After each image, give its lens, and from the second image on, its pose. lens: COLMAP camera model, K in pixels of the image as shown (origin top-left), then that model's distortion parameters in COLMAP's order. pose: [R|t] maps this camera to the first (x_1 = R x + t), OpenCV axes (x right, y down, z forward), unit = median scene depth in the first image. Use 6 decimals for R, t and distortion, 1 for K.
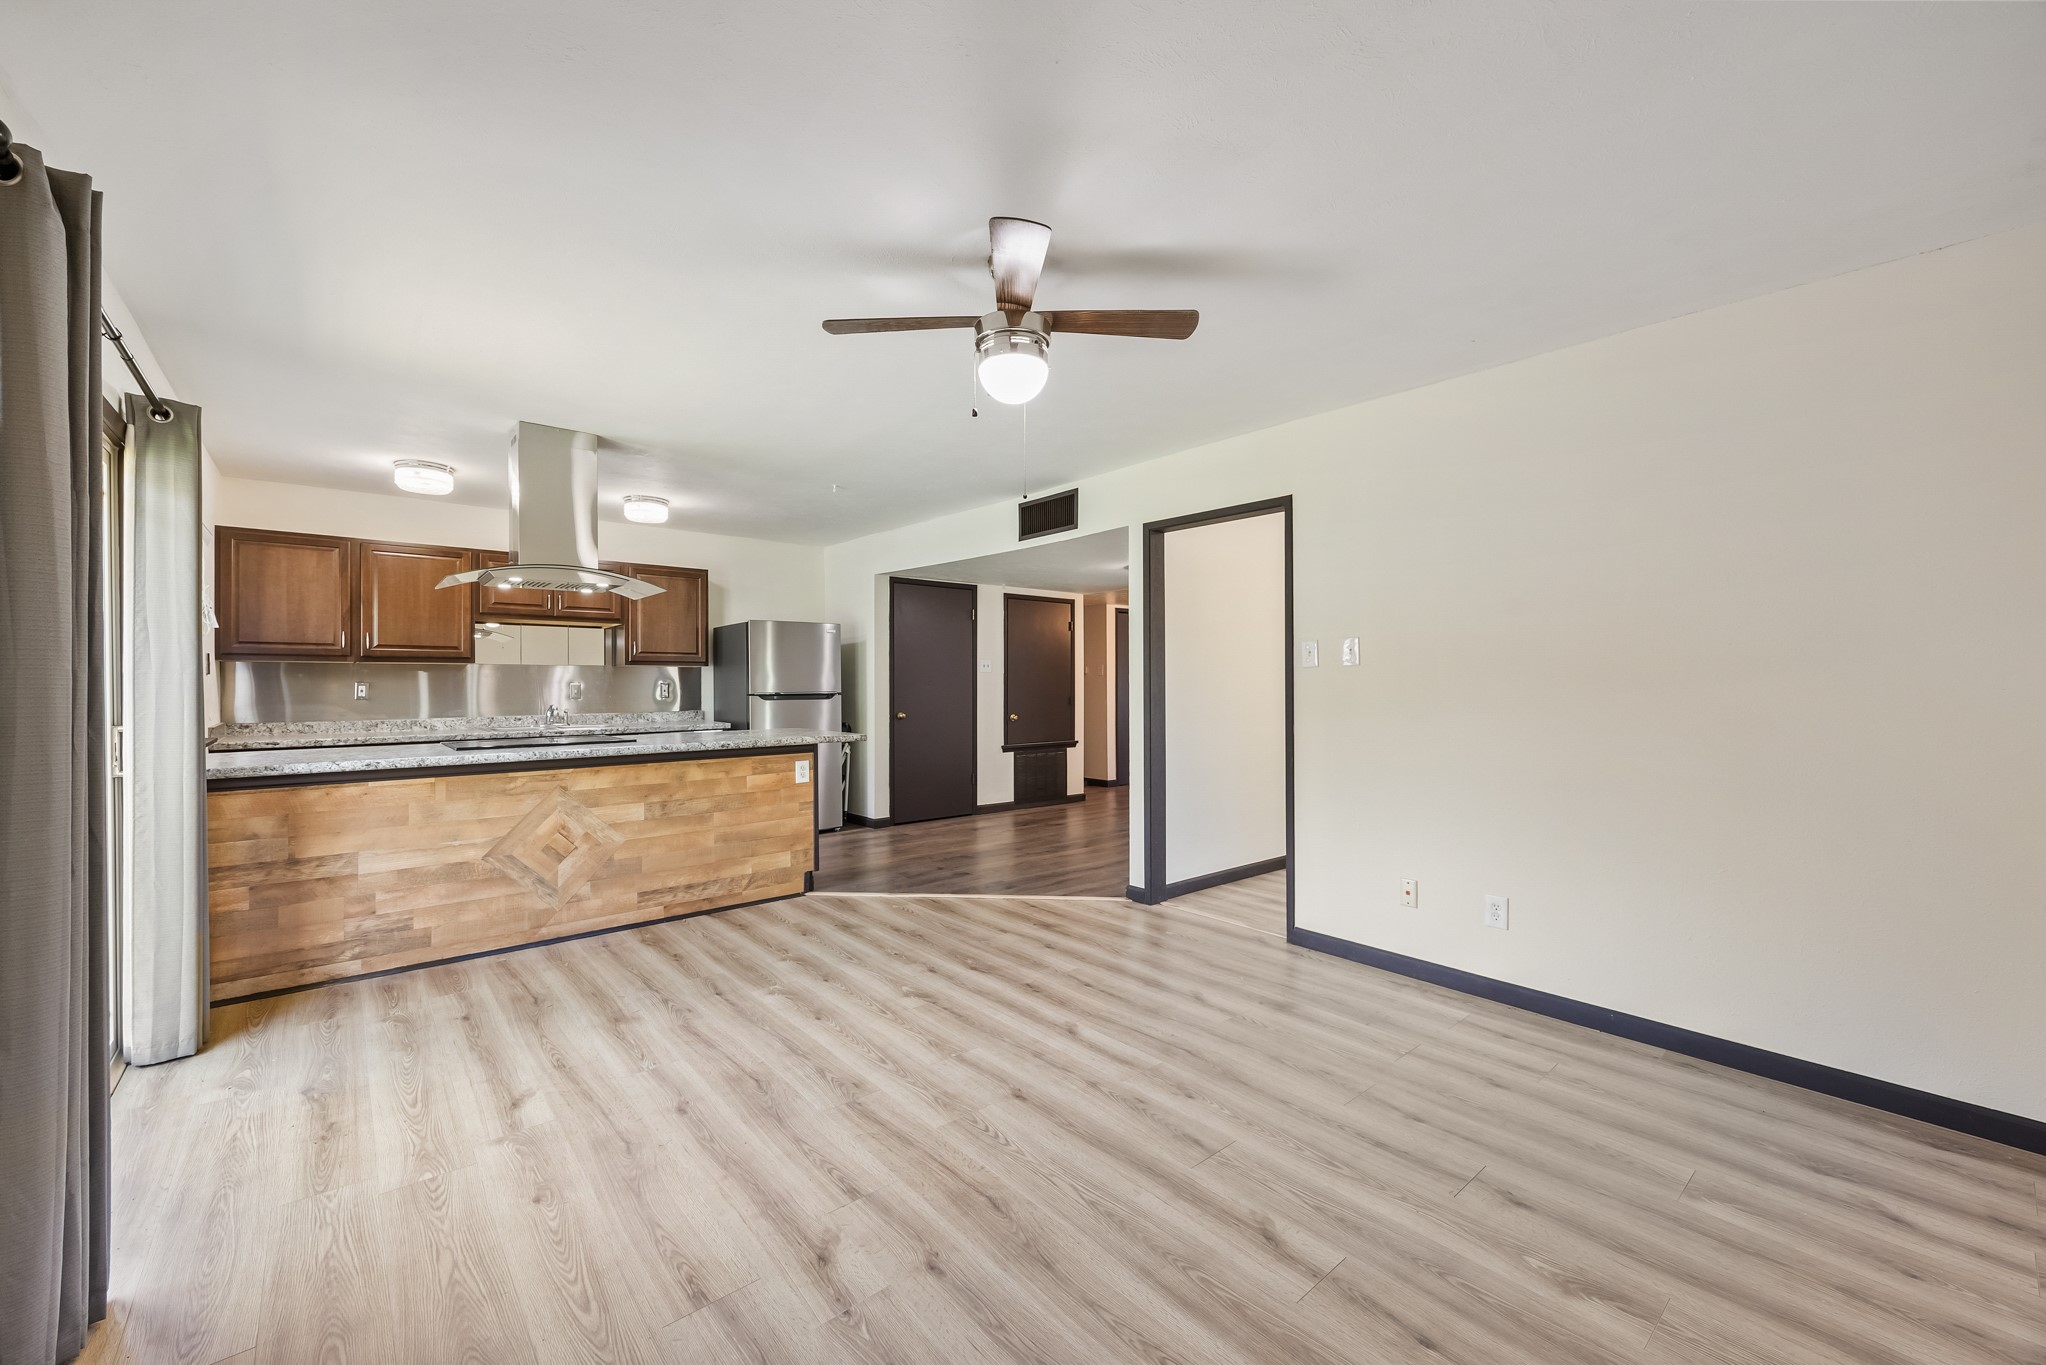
lens RADIAL K [[818.2, 0, 1027.4], [0, 818.2, 655.5], [0, 0, 1]] dist [0.000073, -0.000152]
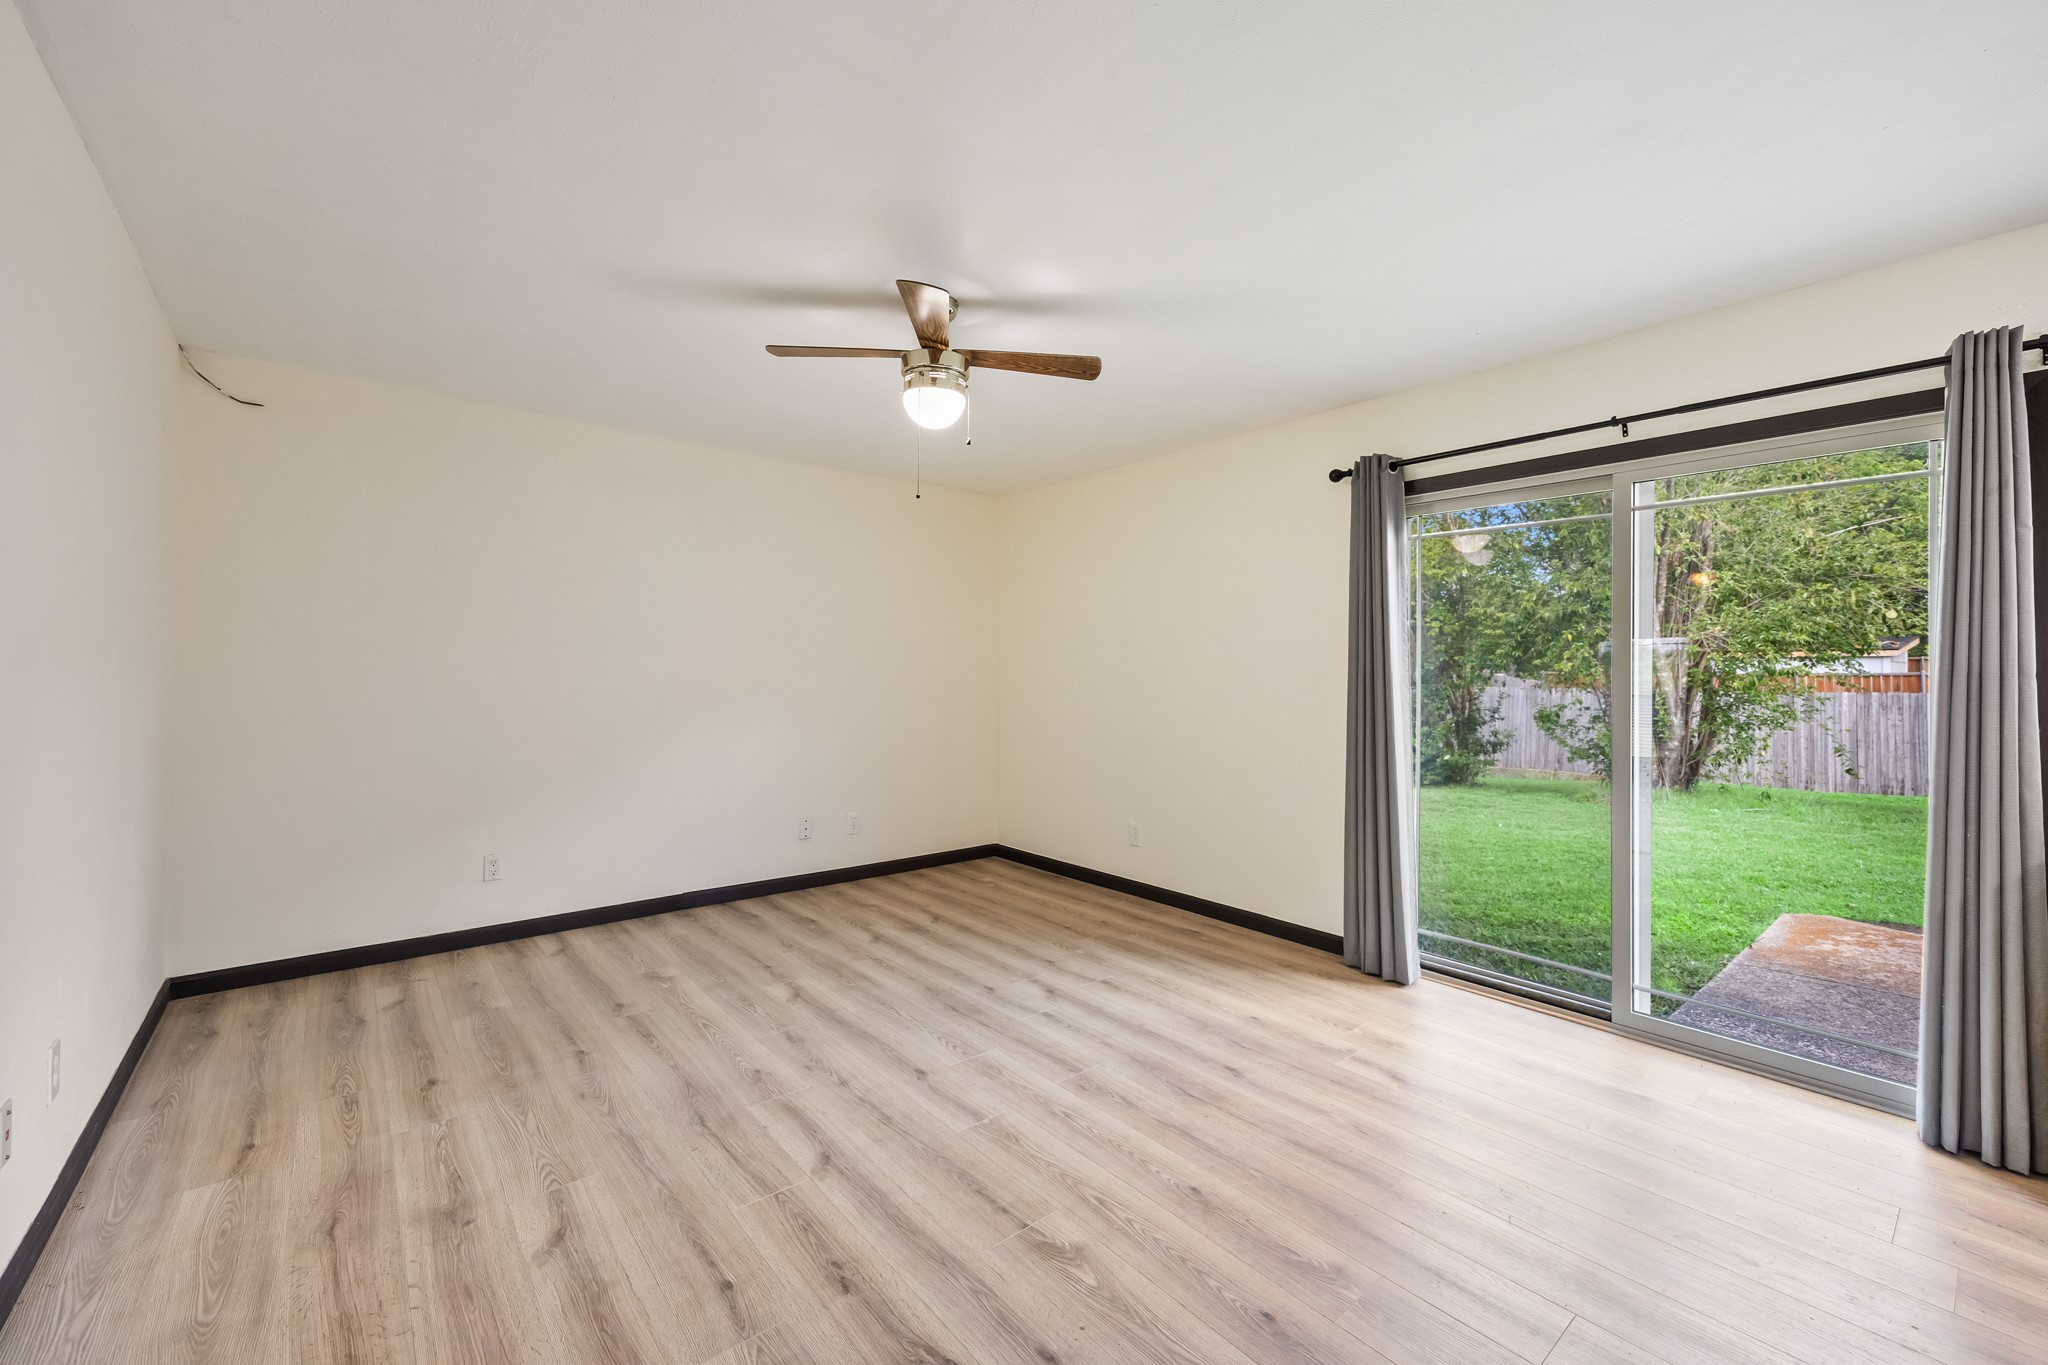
lens RADIAL K [[819.0, 0, 1028.4], [0, 819.0, 655.5], [0, 0, 1]] dist [0.000073, -0.000152]
pose [[-0.999940, -0.005464, 0.009495, -0.149913], [-0.005912, 0.998840, -0.047785, 0.054746], [-0.009223, -0.047838, -0.998813, 2.007993]]
